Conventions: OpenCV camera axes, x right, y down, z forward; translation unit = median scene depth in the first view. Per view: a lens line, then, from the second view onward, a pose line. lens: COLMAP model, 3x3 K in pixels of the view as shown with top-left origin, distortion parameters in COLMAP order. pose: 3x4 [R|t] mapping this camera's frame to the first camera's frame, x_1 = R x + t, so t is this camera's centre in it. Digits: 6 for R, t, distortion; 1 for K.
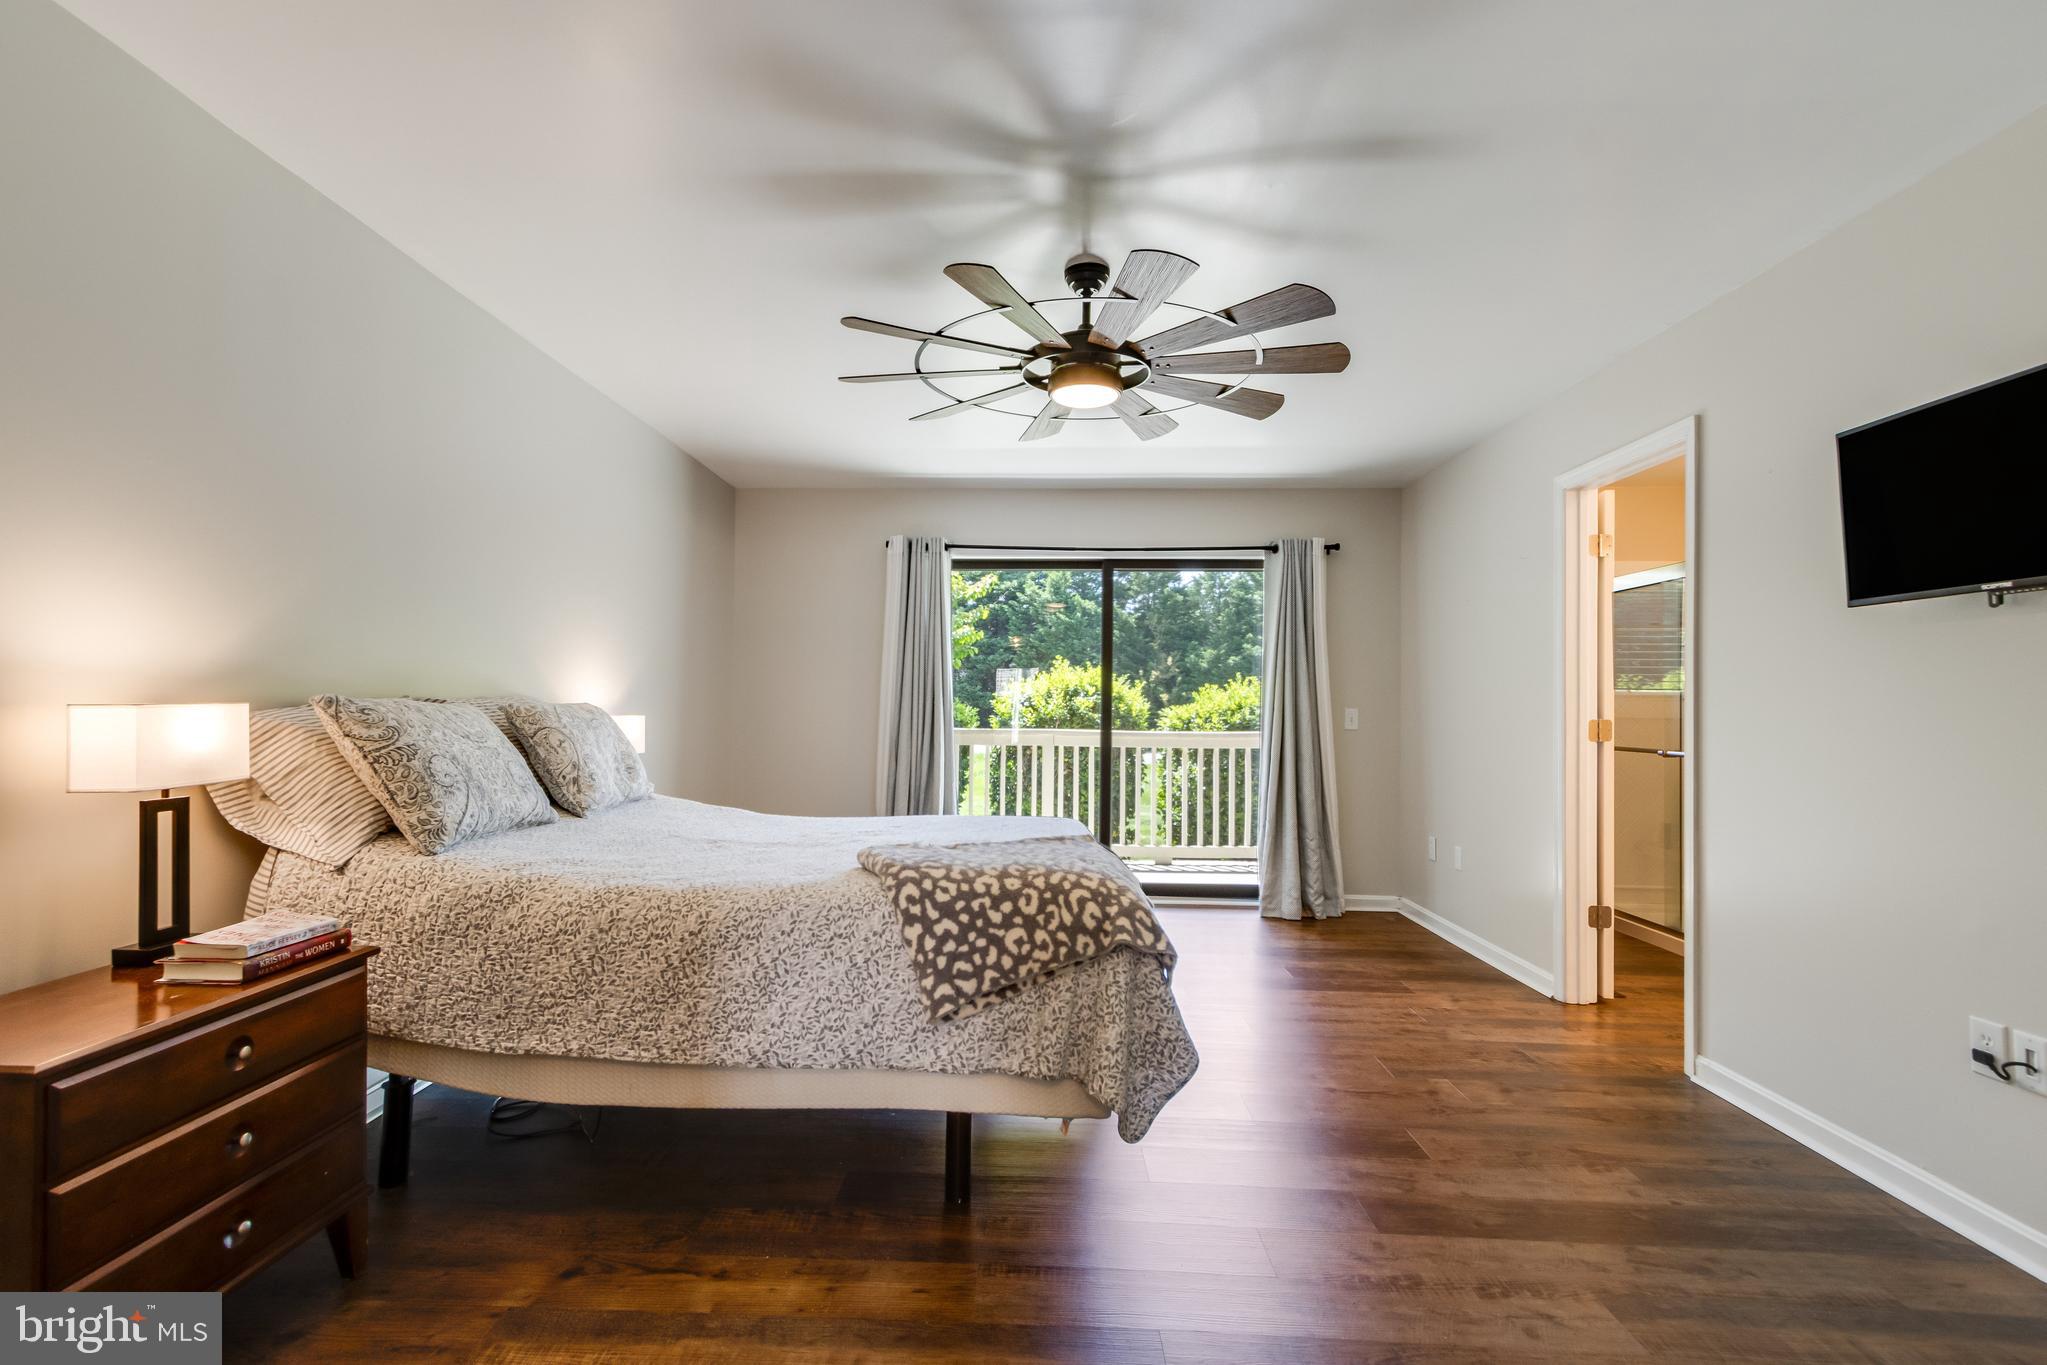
lens RADIAL K [[949.1, 0, 1007.4], [0, 949.1, 696.7], [0, 0, 1]] dist [0.007909, -0.002331]
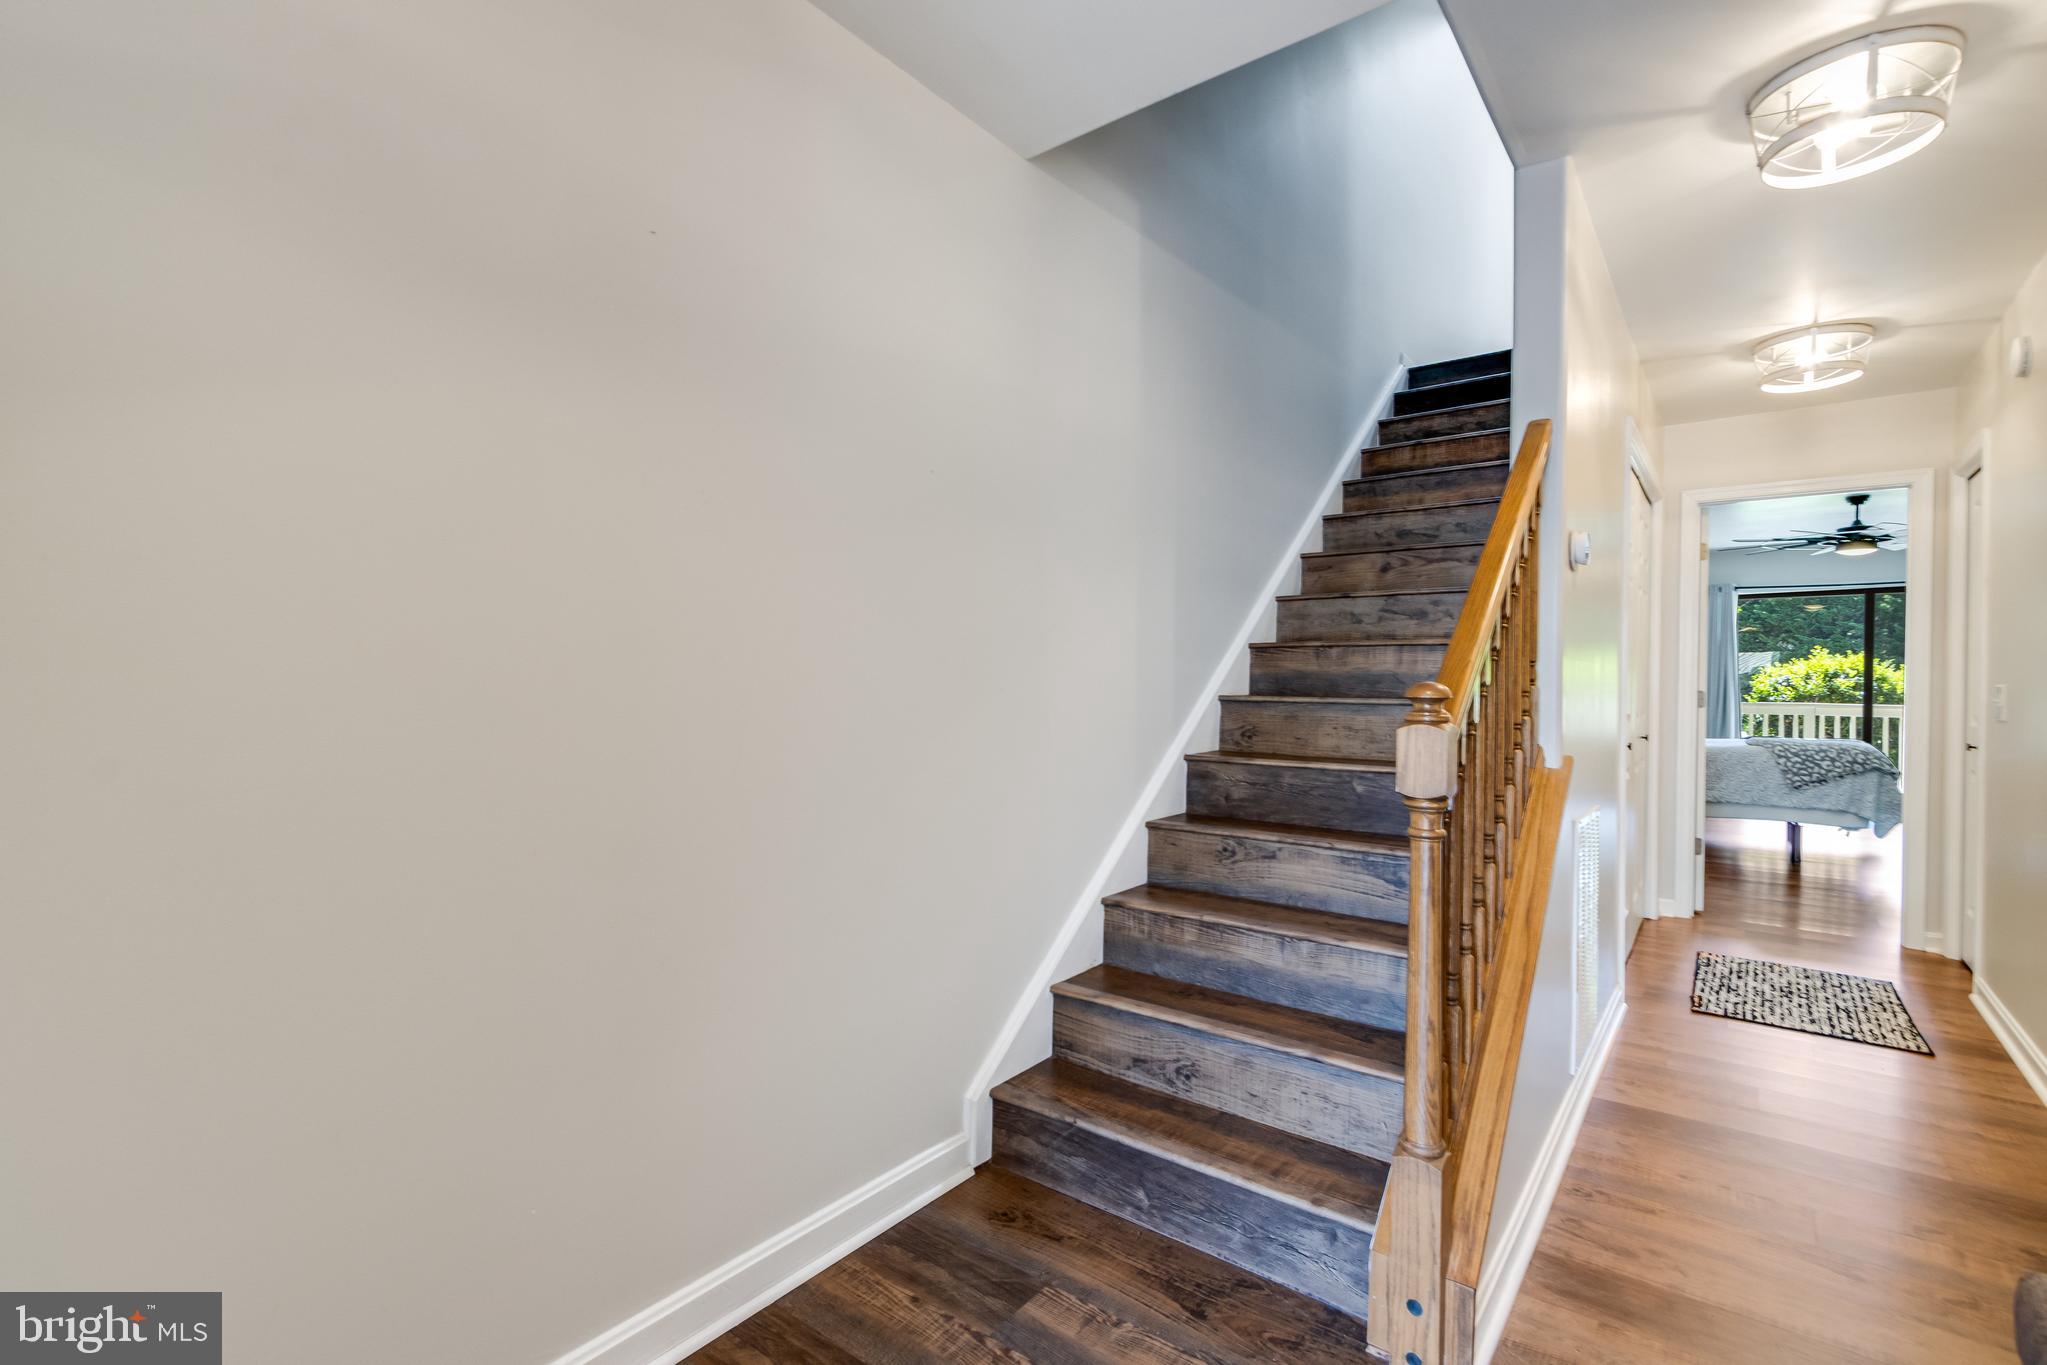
lens RADIAL K [[949.1, 0, 993.6], [0, 949.1, 693.3], [0, 0, 1]] dist [0.007909, -0.002331]
pose [[0.803012, 0.003068, -0.595955, -0.296270], [0.007756, 0.999848, 0.015597, -0.034955], [0.595913, -0.017146, 0.802866, -2.850041]]
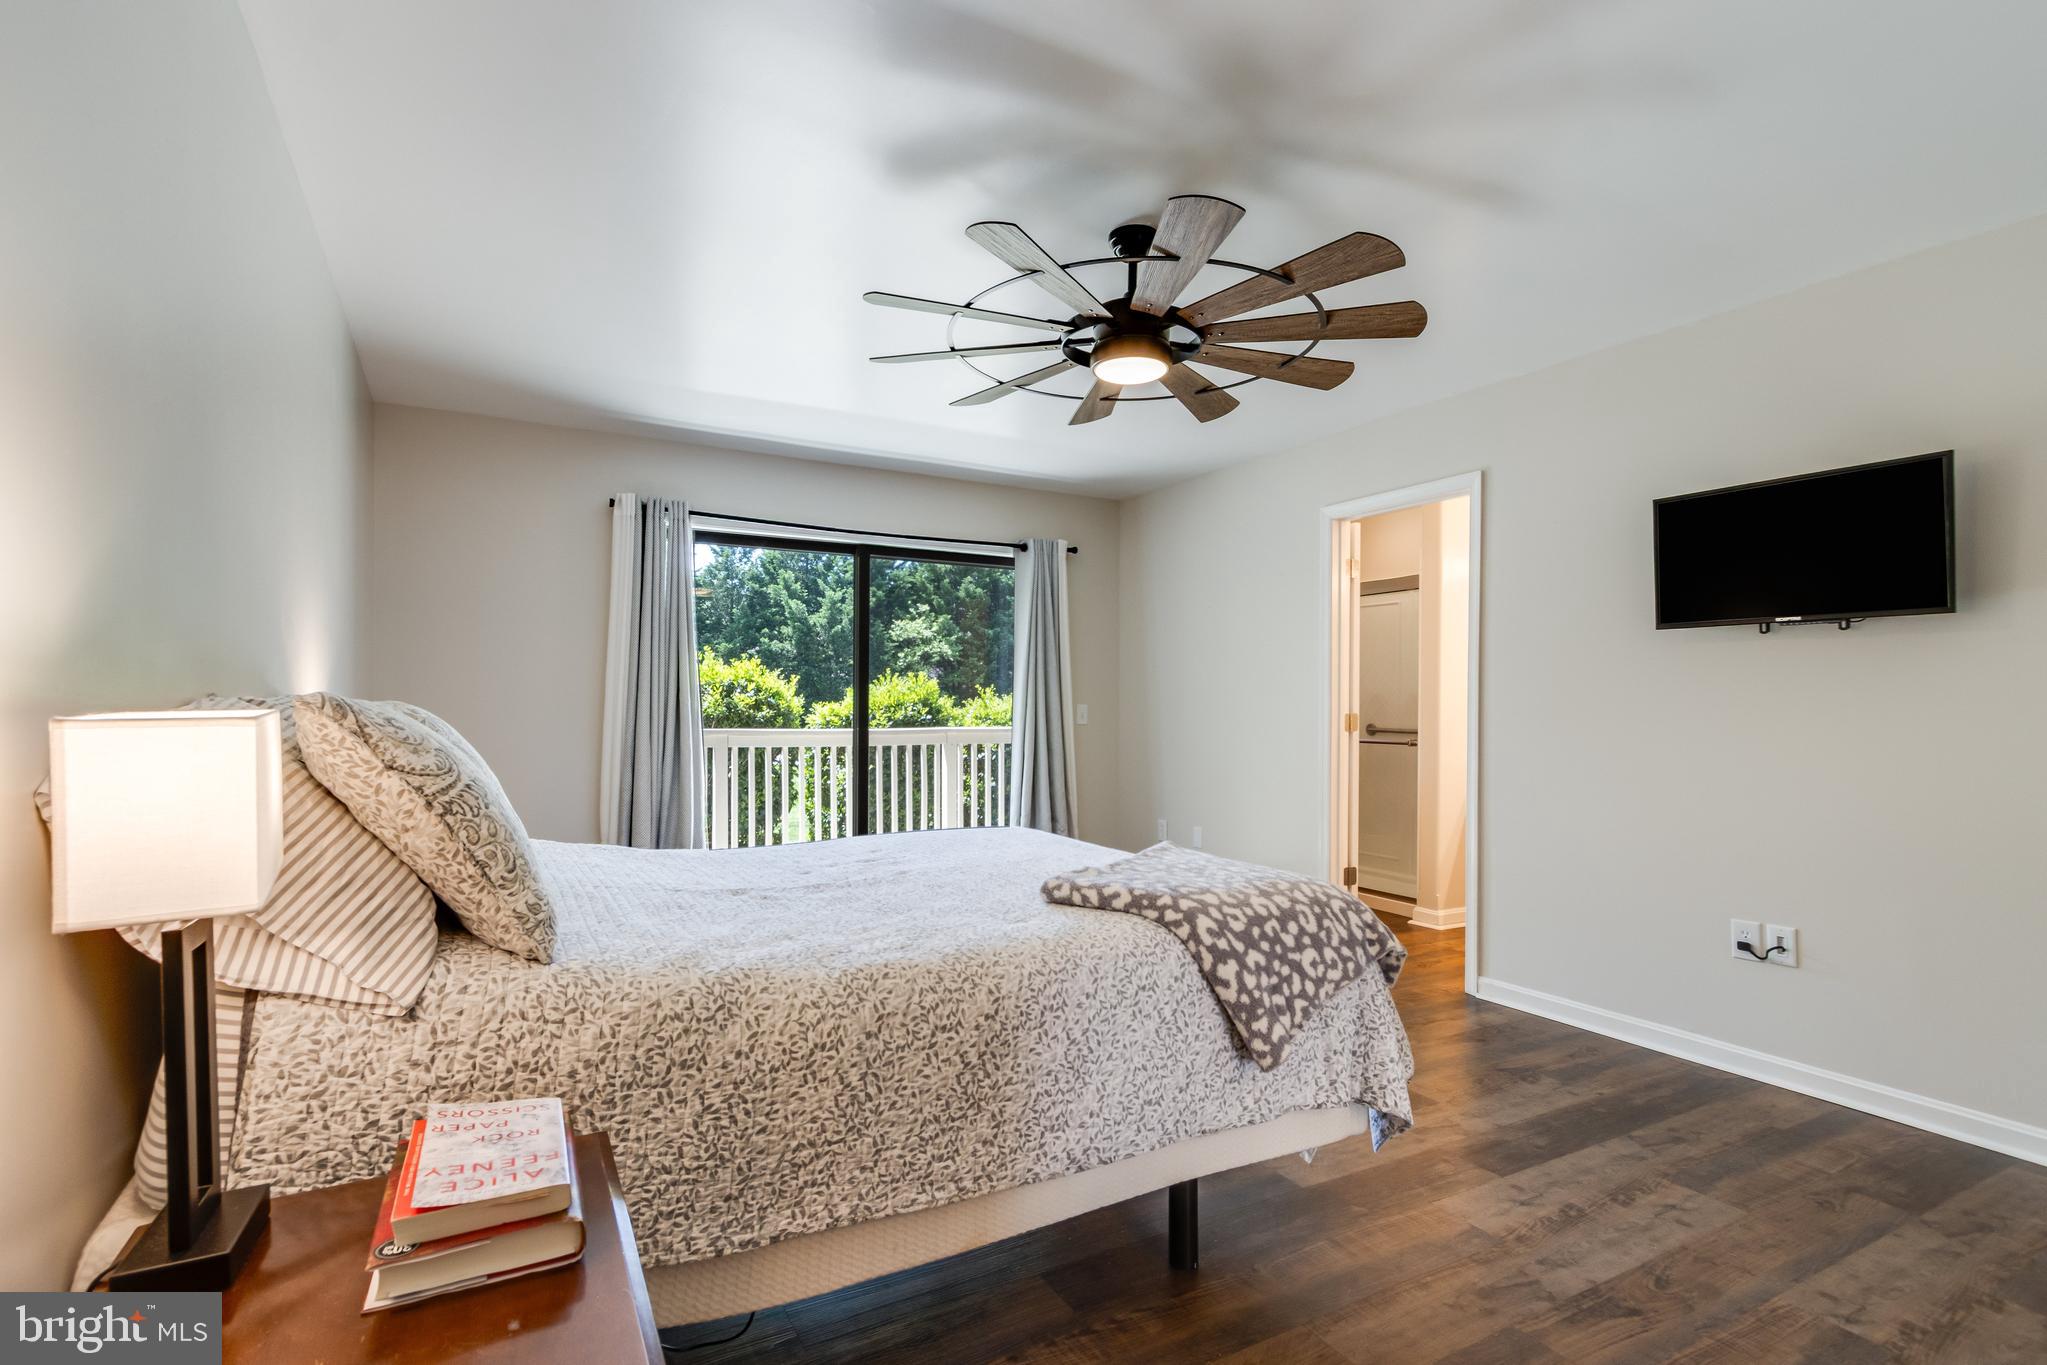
lens RADIAL K [[949.1, 0, 1006.7], [0, 949.1, 710.6], [0, 0, 1]] dist [0.007909, -0.002331]
pose [[0.858723, -0.008534, 0.512368, -0.683254], [-0.001809, 0.999805, 0.019684, -0.003834], [-0.512436, -0.017830, 0.858540, 0.353554]]
